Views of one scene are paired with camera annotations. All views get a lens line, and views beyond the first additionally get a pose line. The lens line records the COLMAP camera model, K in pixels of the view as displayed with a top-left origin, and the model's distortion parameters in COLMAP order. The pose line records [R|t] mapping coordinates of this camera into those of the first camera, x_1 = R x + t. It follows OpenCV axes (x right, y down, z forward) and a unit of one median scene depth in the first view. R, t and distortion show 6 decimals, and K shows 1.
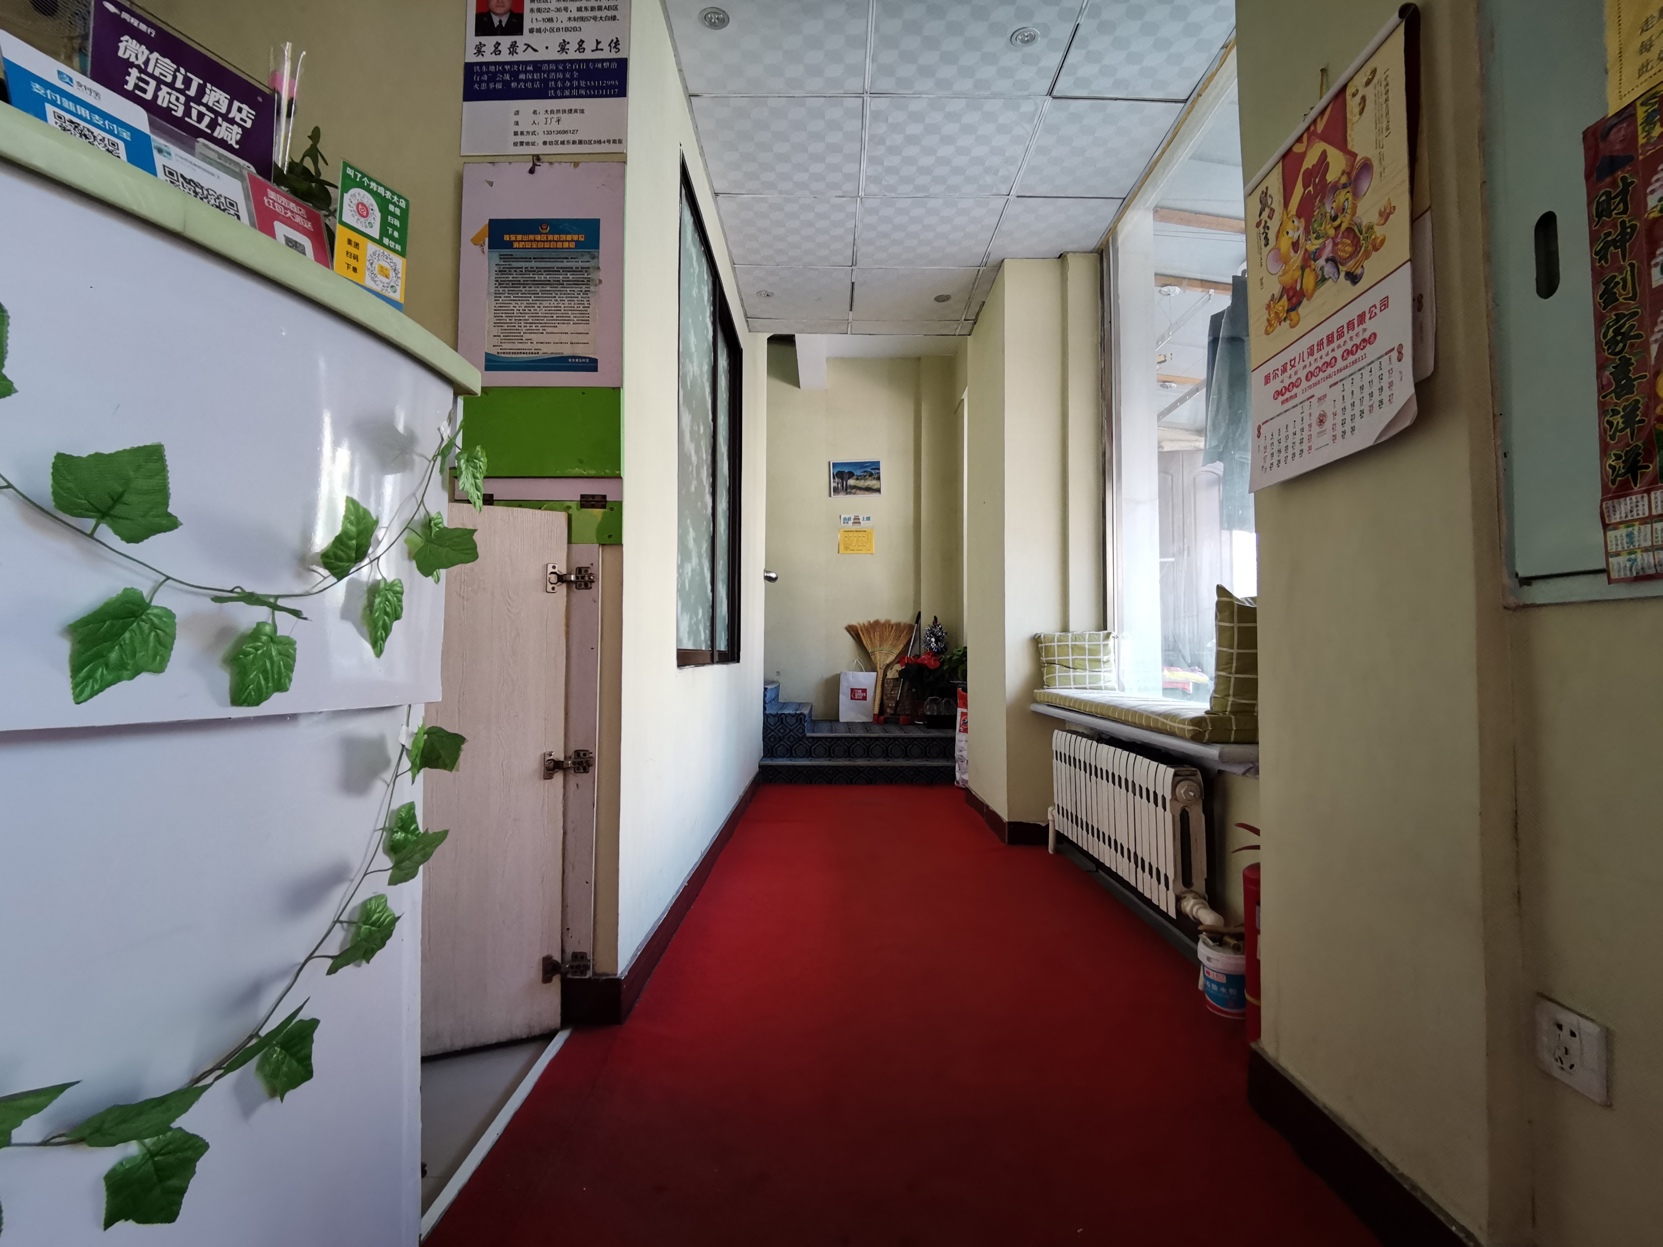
lens RADIAL K [[841.7, 0, 838.2], [0, 841.7, 626.6], [0, 0, 1]] dist [-0.026392, -0.003294]
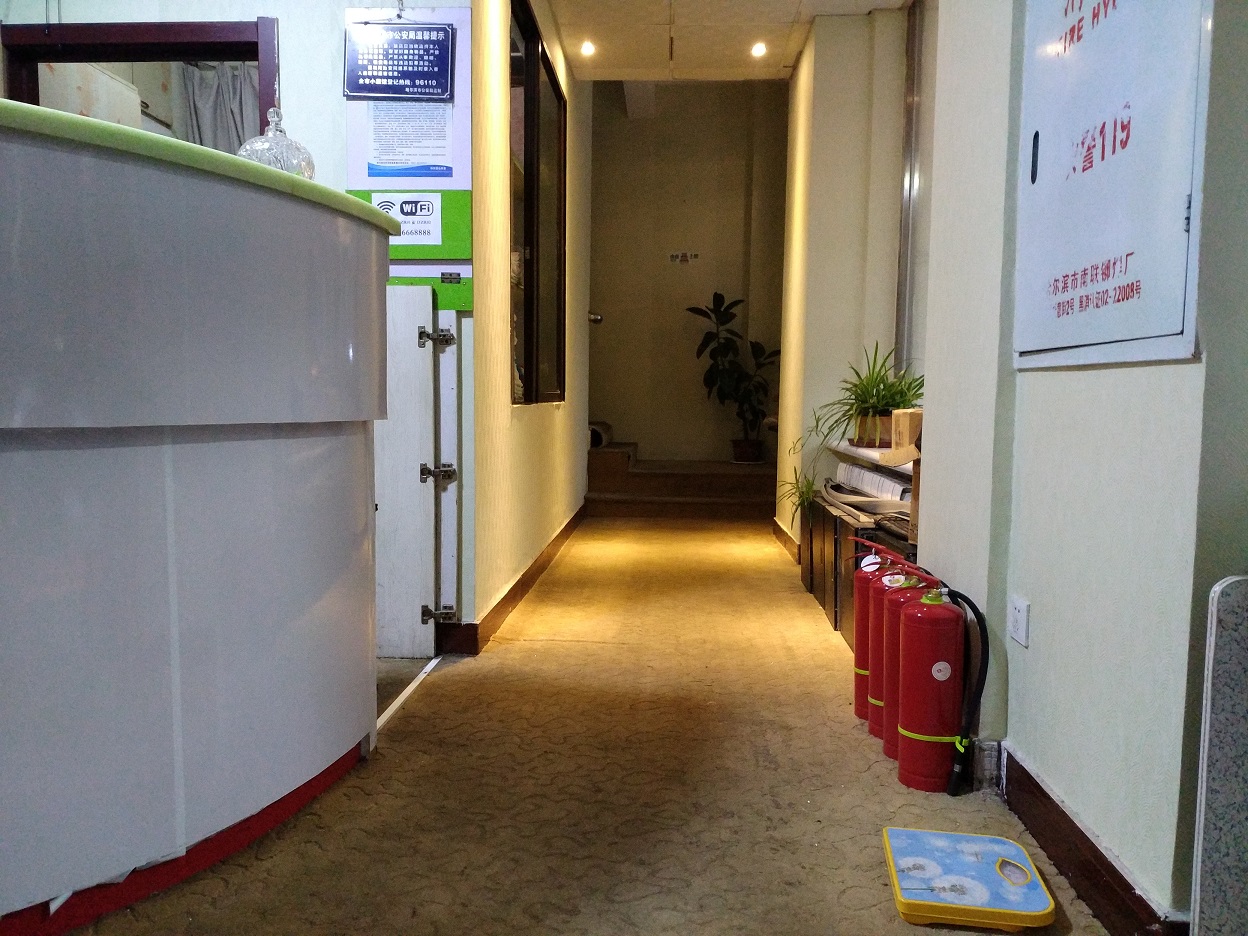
lens RADIAL K [[950.8, 0, 611.6], [0, 950.8, 467.9], [0, 0, 1]] dist [0.031151, 0.001119]
pose [[0.997349, 0.014365, -0.071338, 0.075864], [-0.006358, 0.993776, 0.111215, -0.020087], [0.072492, -0.110466, 0.991233, -0.524530]]
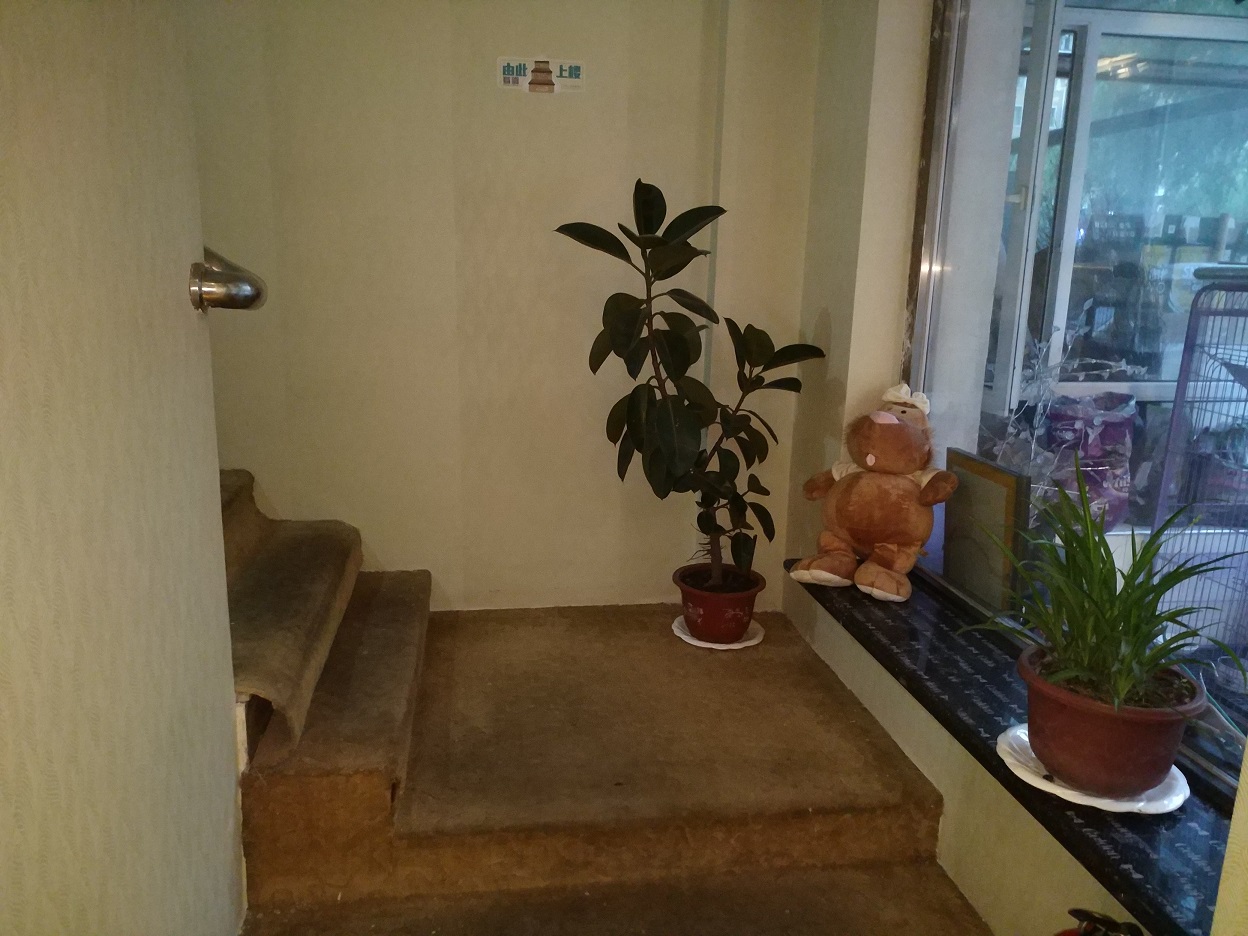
lens RADIAL K [[950.8, 0, 627.4], [0, 950.8, 473.4], [0, 0, 1]] dist [0.031151, 0.001119]
pose [[0.988815, -0.012677, 0.148609, -0.016461], [-0.026003, 0.966469, 0.255464, -0.254455], [-0.146864, -0.256471, 0.955329, 2.120639]]
